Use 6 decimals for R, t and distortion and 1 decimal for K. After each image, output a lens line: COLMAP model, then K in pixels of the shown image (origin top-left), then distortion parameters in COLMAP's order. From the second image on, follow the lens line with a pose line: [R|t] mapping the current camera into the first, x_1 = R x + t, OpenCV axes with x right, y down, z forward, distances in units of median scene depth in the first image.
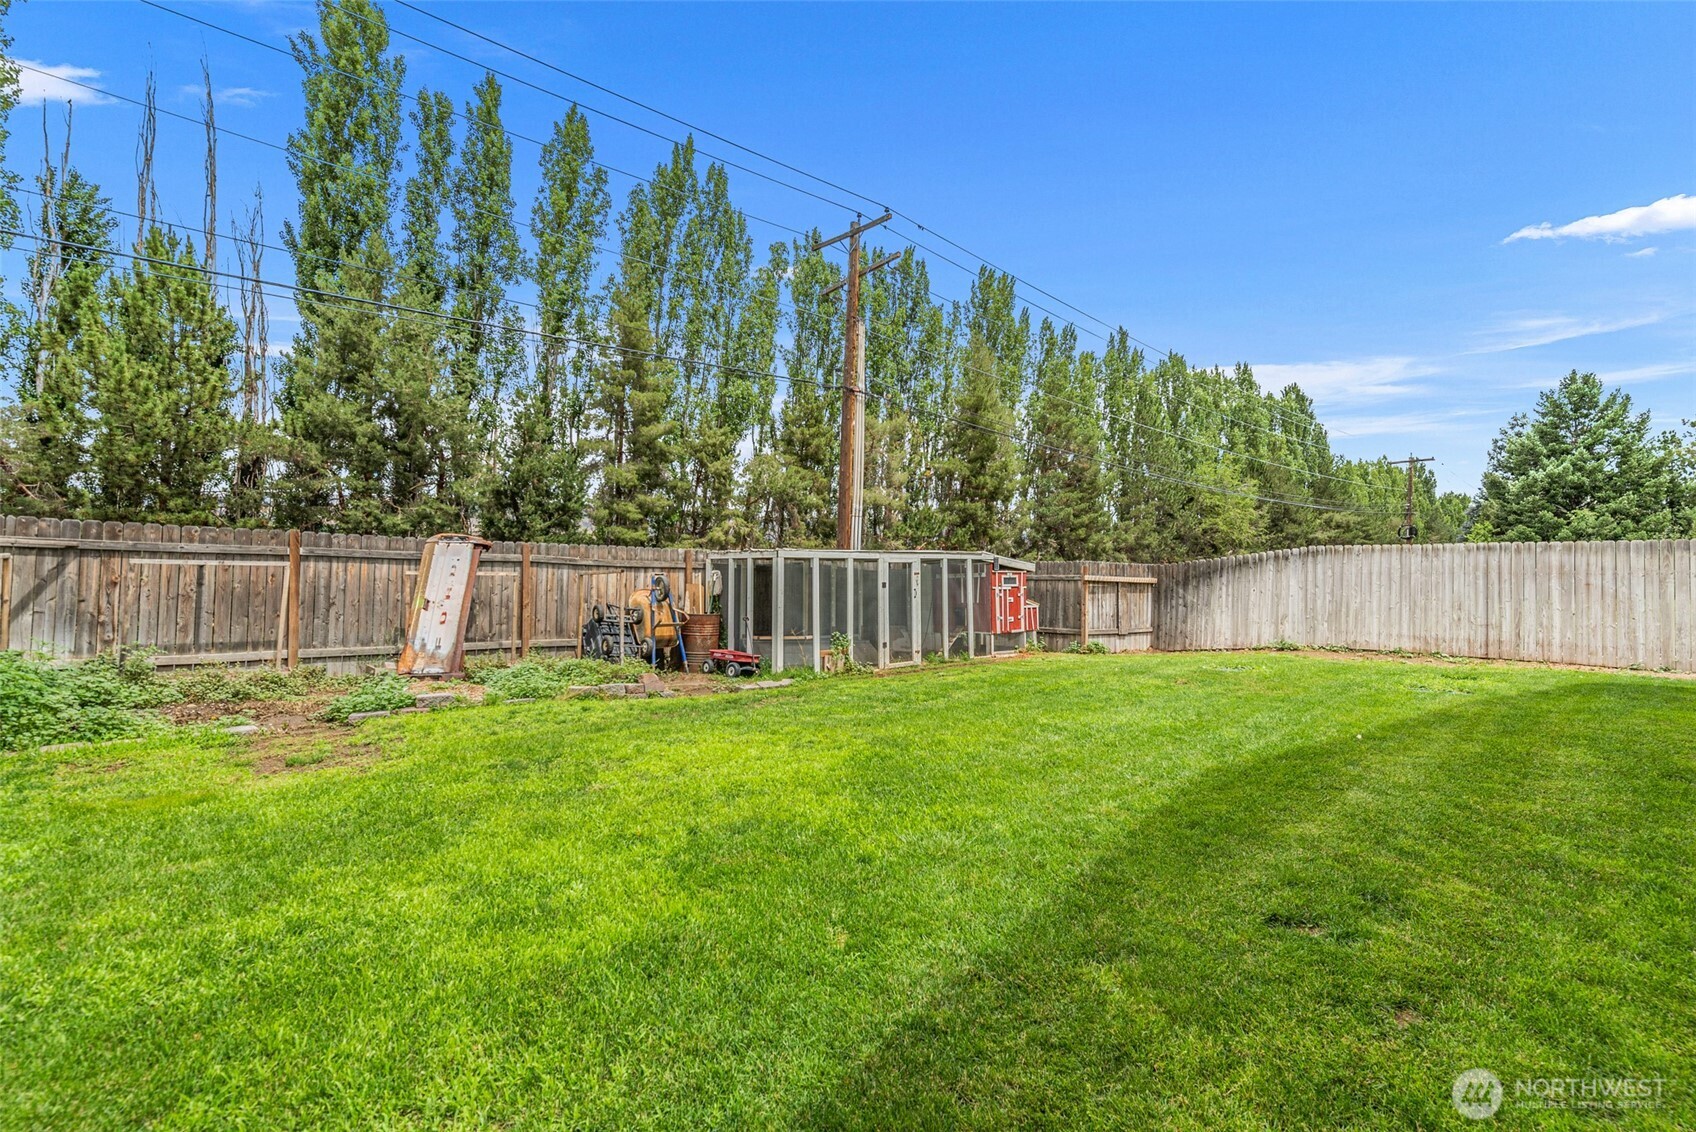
lens RADIAL K [[734.3, 0, 848.0], [0, 734.3, 566.0], [0, 0, 1]] dist [0.001461, 0.000165]
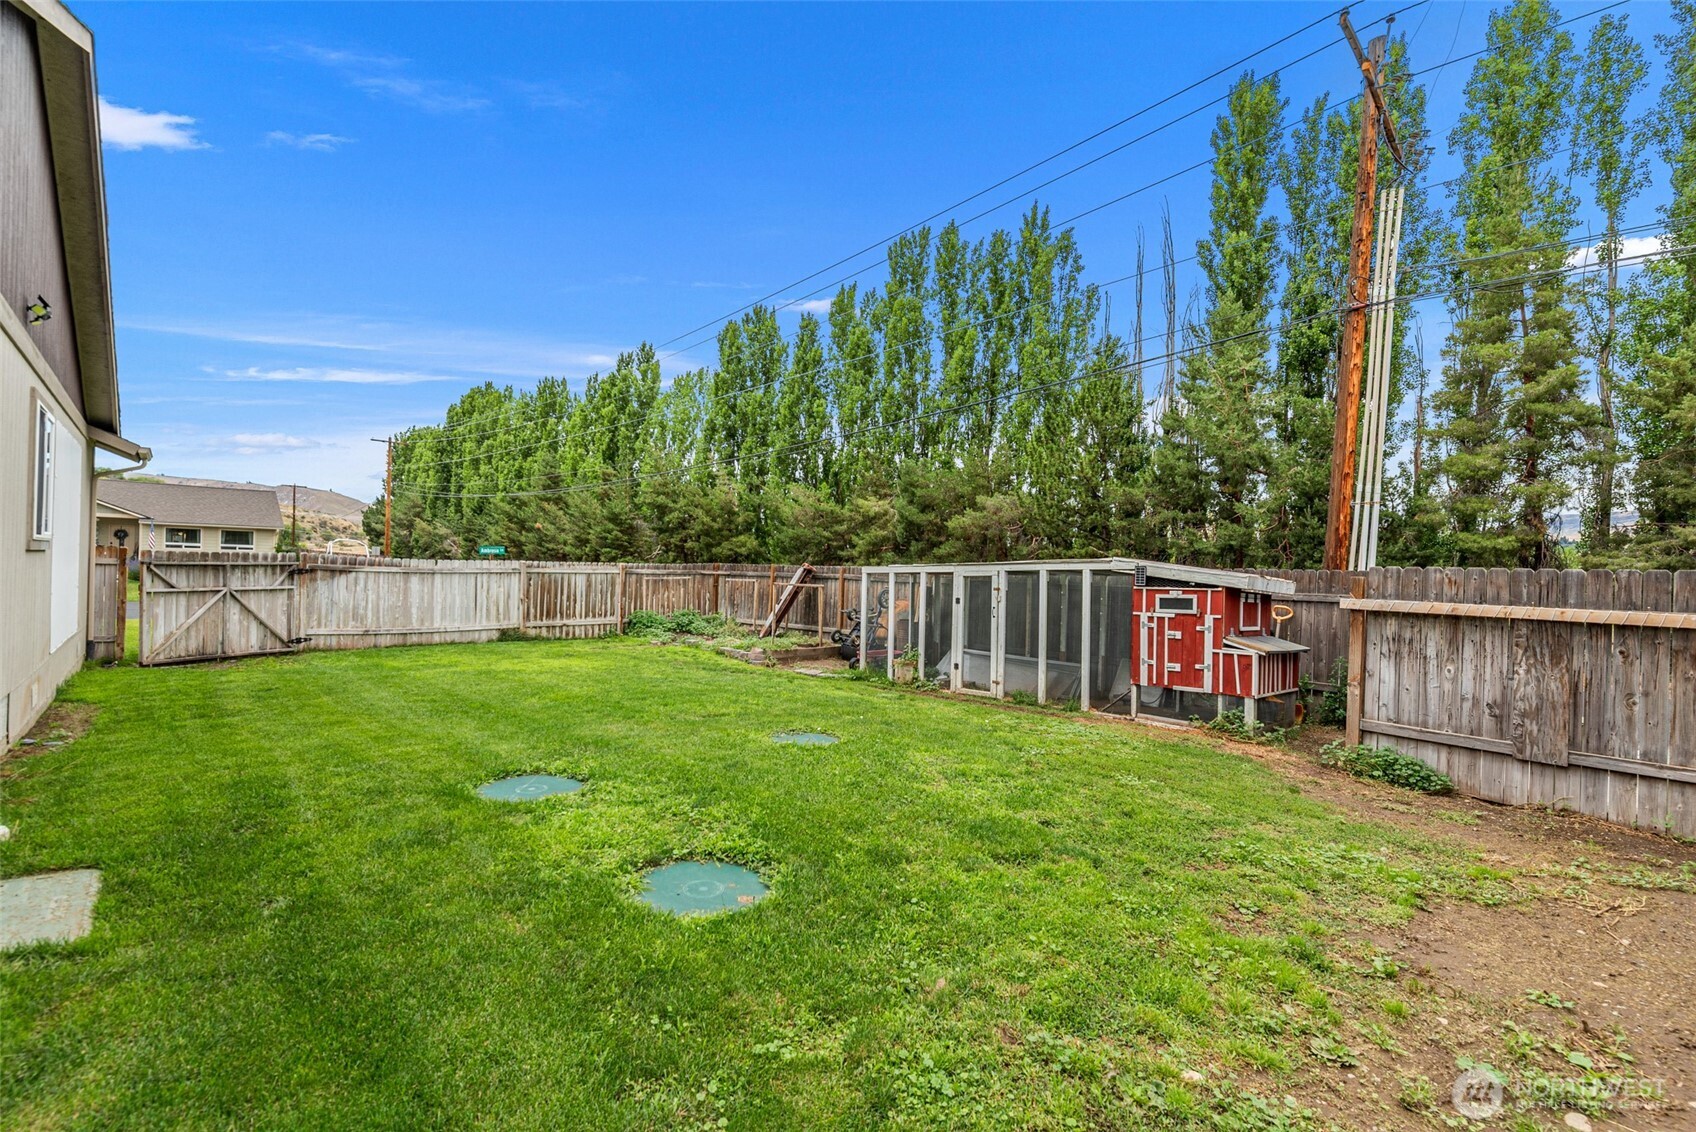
lens RADIAL K [[734.3, 0, 848.0], [0, 734.3, 566.0], [0, 0, 1]] dist [0.001461, 0.000165]
pose [[0.064064, -0.016562, -0.997808, 0.823552], [0.003523, 0.999860, -0.016370, -0.002091], [0.997940, -0.002467, 0.064113, 0.703758]]
